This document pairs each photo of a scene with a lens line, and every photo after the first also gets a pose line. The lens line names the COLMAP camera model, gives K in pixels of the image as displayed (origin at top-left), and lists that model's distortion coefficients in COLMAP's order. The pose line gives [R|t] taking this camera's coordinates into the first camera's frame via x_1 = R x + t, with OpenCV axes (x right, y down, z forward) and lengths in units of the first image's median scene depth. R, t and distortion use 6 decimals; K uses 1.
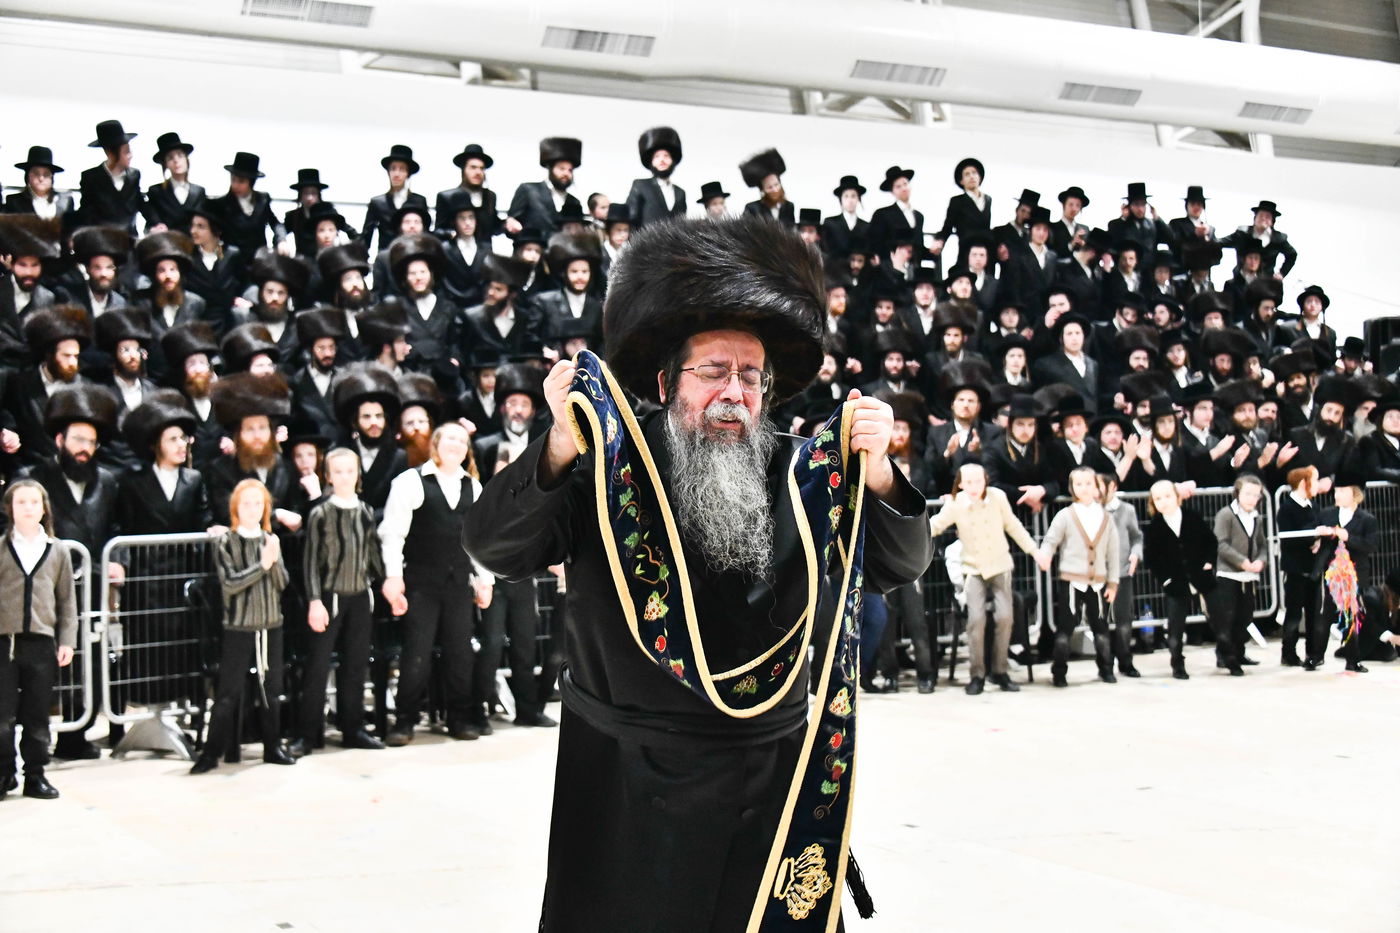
lens RADIAL K [[1818.6, 0, 634.7], [0, 1818.6, 494.7], [0, 0, 1]] dist [-0.002633, 0.000000]
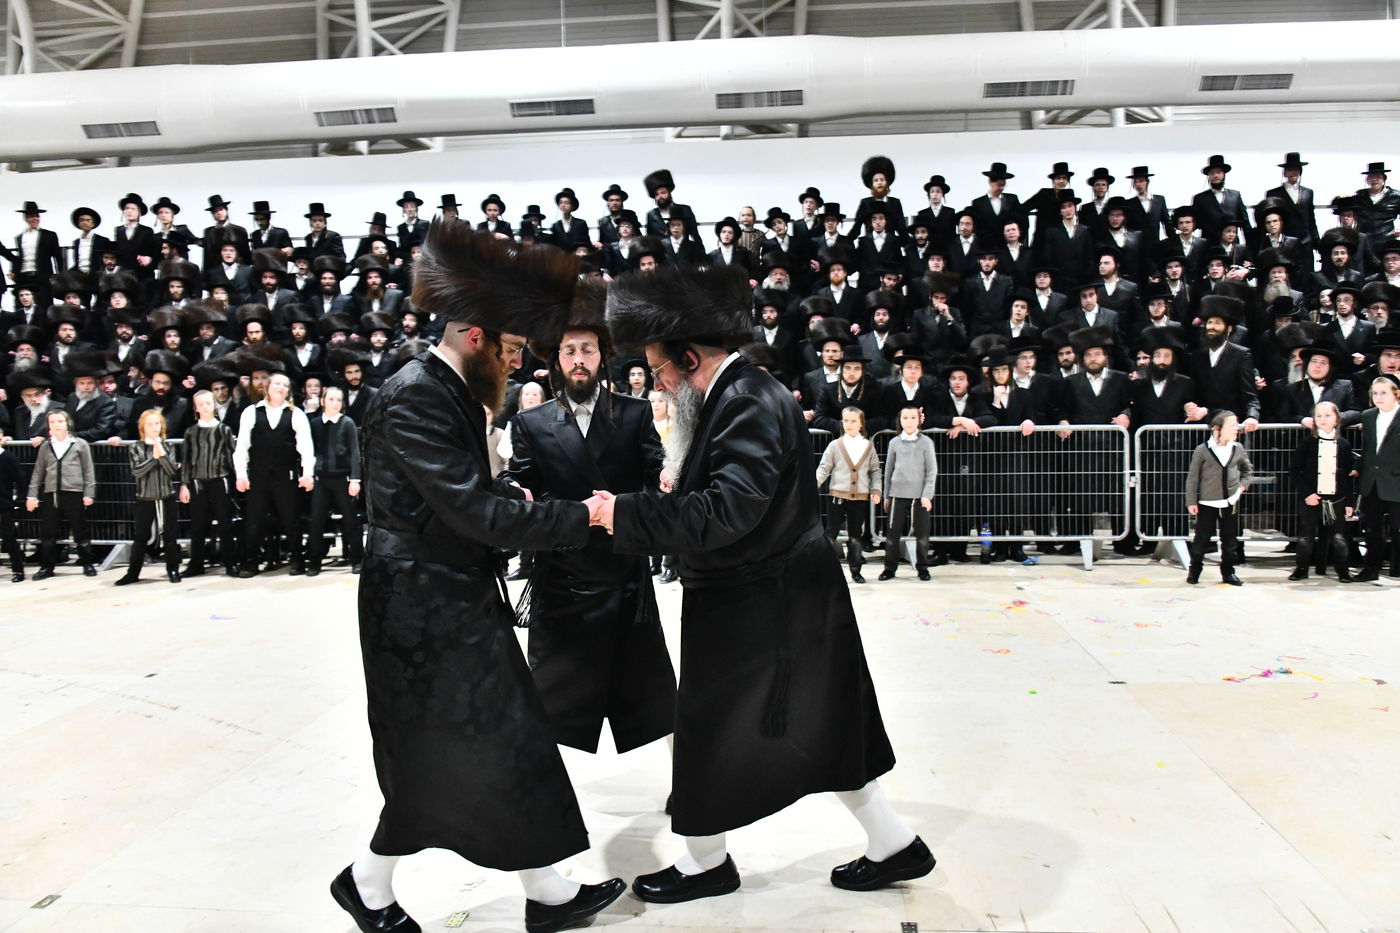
lens RADIAL K [[1115.2, 0, 705.2], [0, 1115.2, 456.7], [0, 0, 1]] dist [-0.030313, -0.011292]
pose [[0.821245, 0.039133, -0.569232, 0.558130], [-0.012723, 0.998653, 0.050297, -0.016567], [0.570434, -0.034064, 0.820637, 0.311319]]
